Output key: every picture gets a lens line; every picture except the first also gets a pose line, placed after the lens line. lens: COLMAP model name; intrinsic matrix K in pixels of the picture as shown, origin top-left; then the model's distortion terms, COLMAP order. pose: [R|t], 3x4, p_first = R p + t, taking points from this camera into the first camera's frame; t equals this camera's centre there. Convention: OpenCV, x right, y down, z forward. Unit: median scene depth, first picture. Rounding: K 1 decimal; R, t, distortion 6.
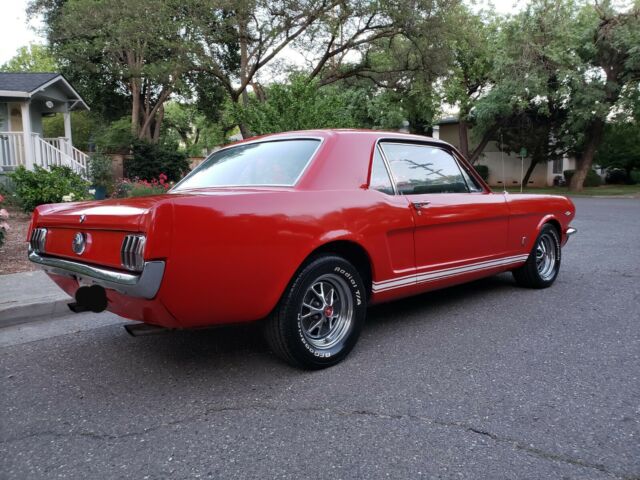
lens RADIAL K [[499.2, 0, 316.5], [0, 499.2, 237.6], [0, 0, 1]] dist [0.010135, 0.008206]
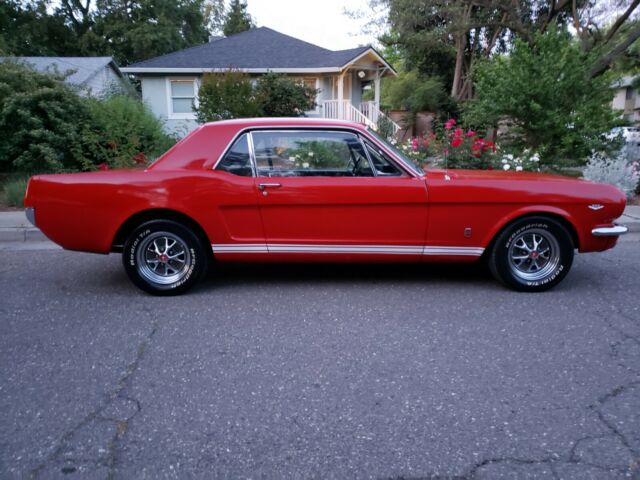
lens RADIAL K [[499.2, 0, 316.5], [0, 499.2, 237.6], [0, 0, 1]] dist [0.010135, 0.008206]
pose [[0.727023, 0.136364, -0.672935, 0.264919], [-0.070817, 0.989745, 0.124053, -0.024482], [0.682951, -0.042534, 0.729225, 0.051804]]
